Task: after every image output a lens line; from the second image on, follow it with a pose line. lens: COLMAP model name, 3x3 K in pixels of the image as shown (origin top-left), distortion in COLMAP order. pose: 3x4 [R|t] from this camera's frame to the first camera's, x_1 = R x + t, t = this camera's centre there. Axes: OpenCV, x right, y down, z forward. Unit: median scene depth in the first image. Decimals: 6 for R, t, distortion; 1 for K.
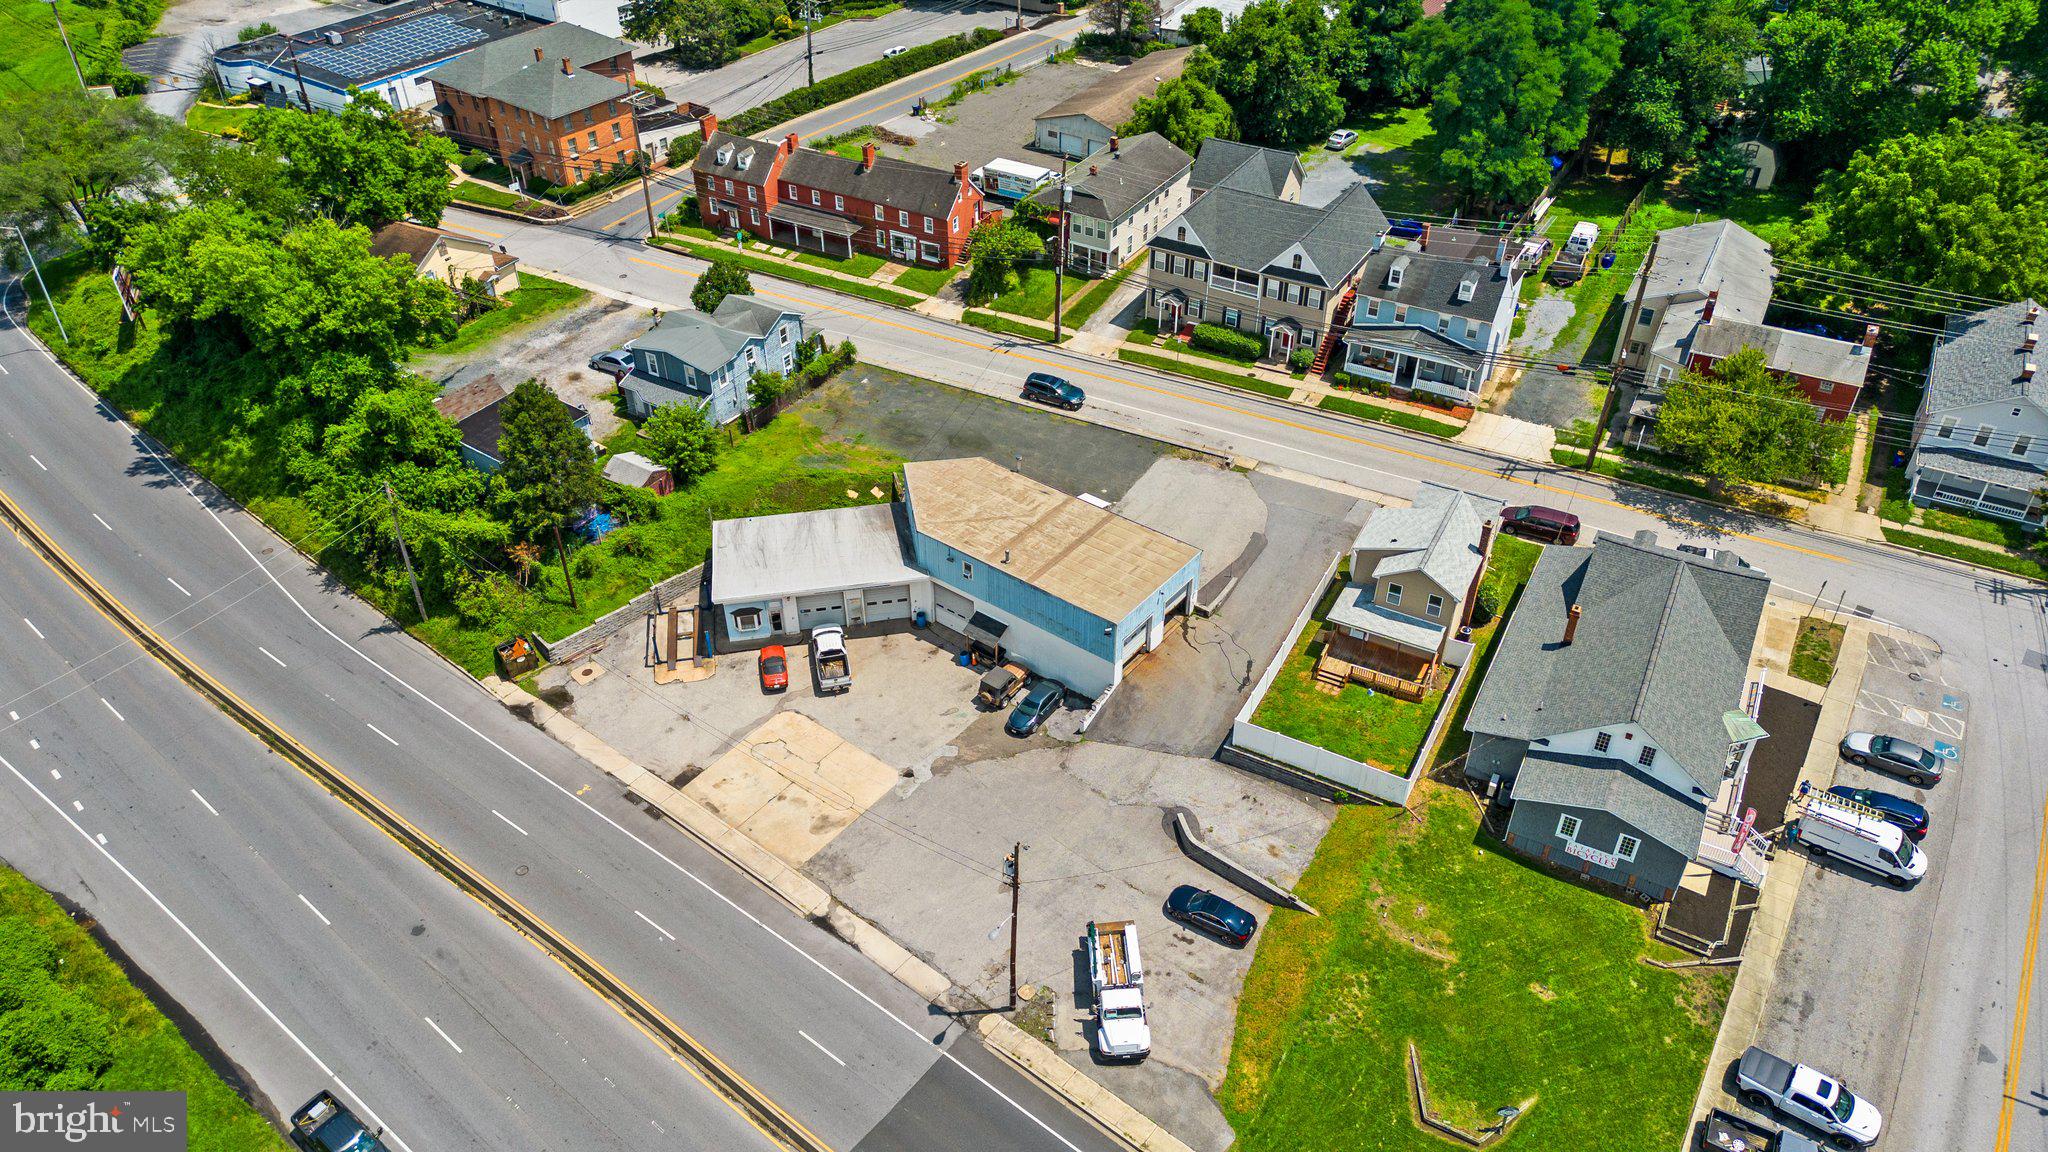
lens RADIAL K [[1429.1, 0, 1018.2], [0, 1429.1, 579.4], [0, 0, 1]] dist [0.076027, -0.072295]
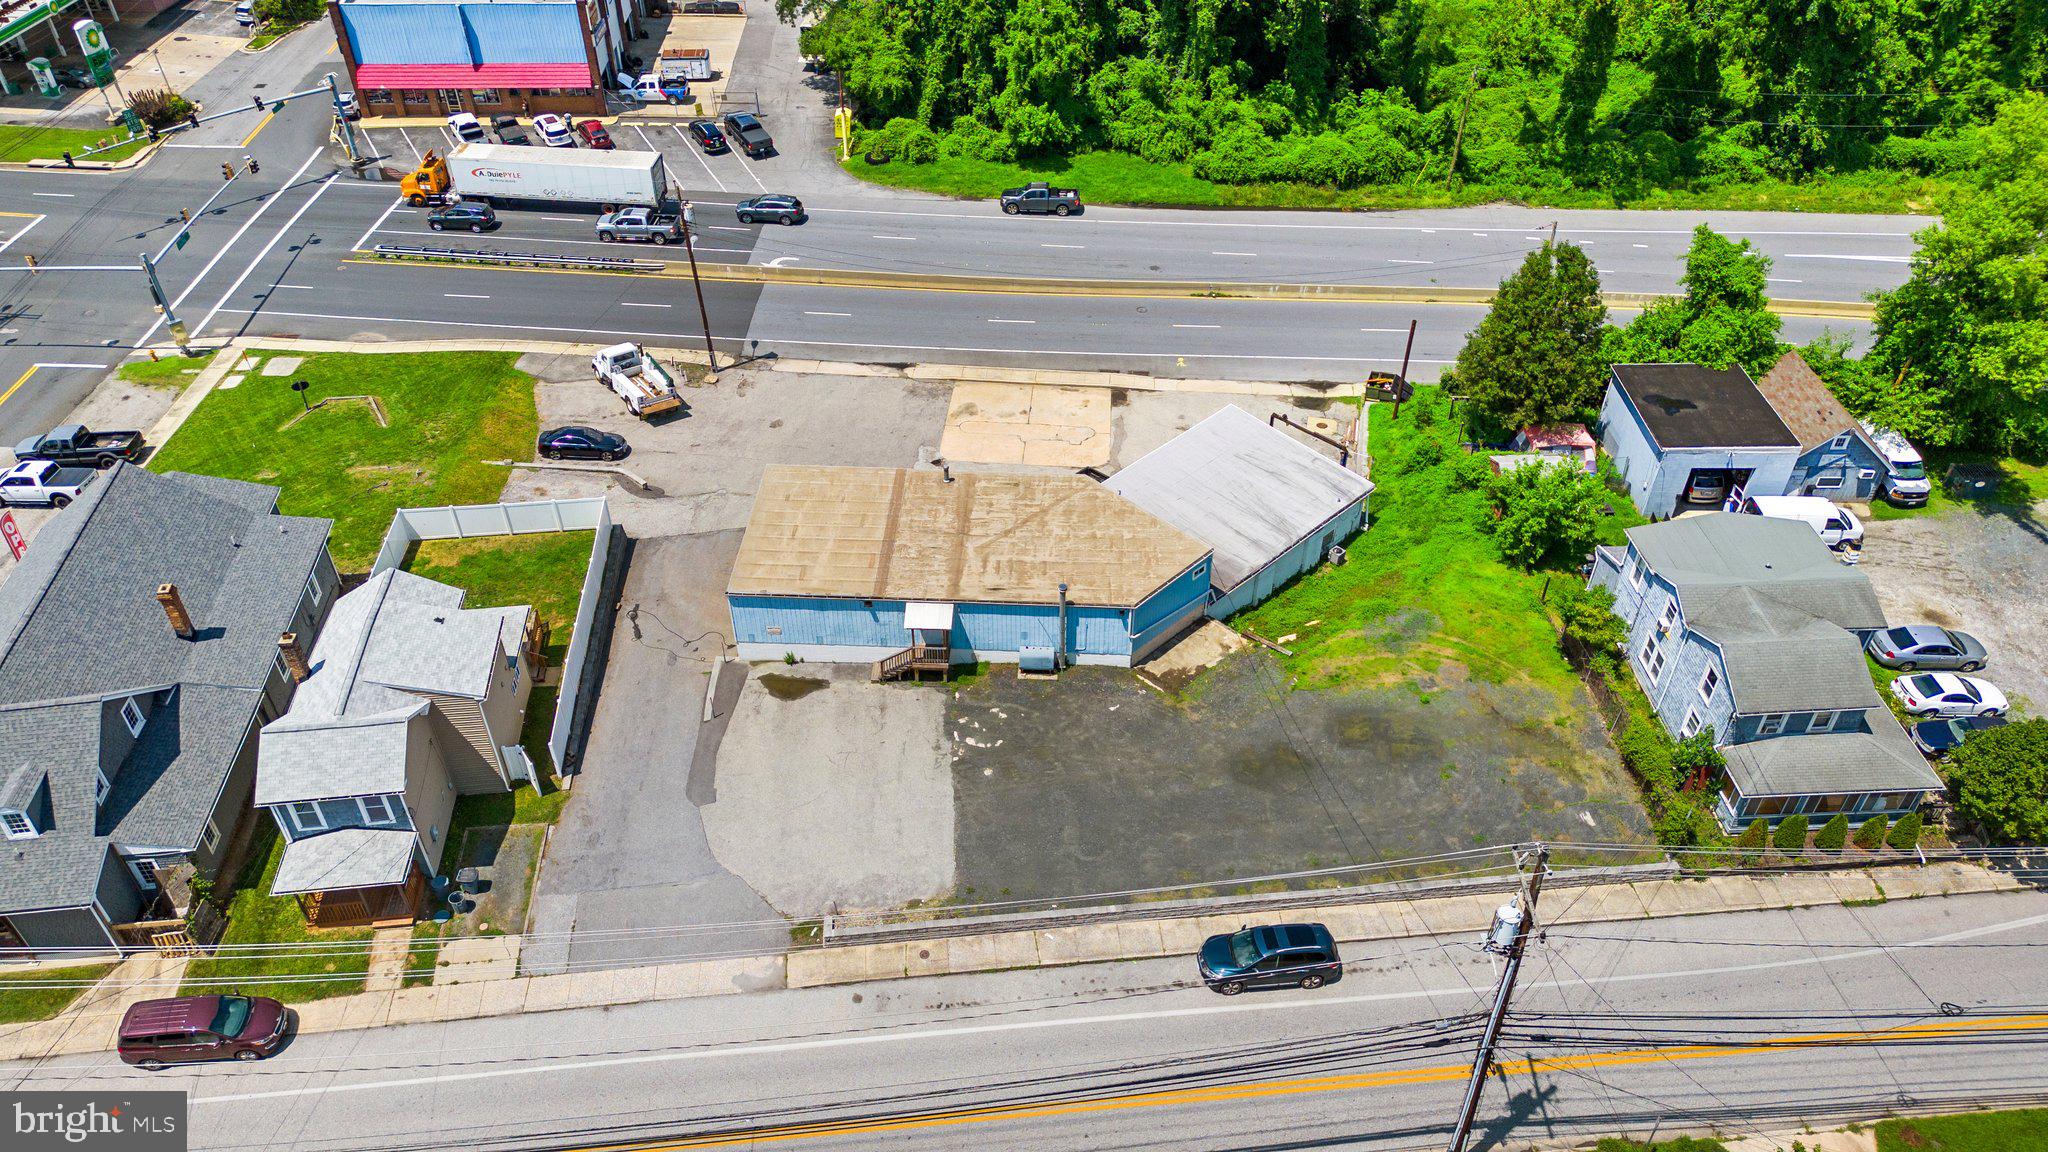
lens RADIAL K [[1429.1, 0, 1018.2], [0, 1429.1, 579.4], [0, 0, 1]] dist [0.076027, -0.072295]
pose [[-0.821735, 0.374912, -0.429176, 0.284025], [-0.342795, 0.276426, 0.897820, -0.641479], [0.455239, 0.884890, -0.098630, 1.036115]]
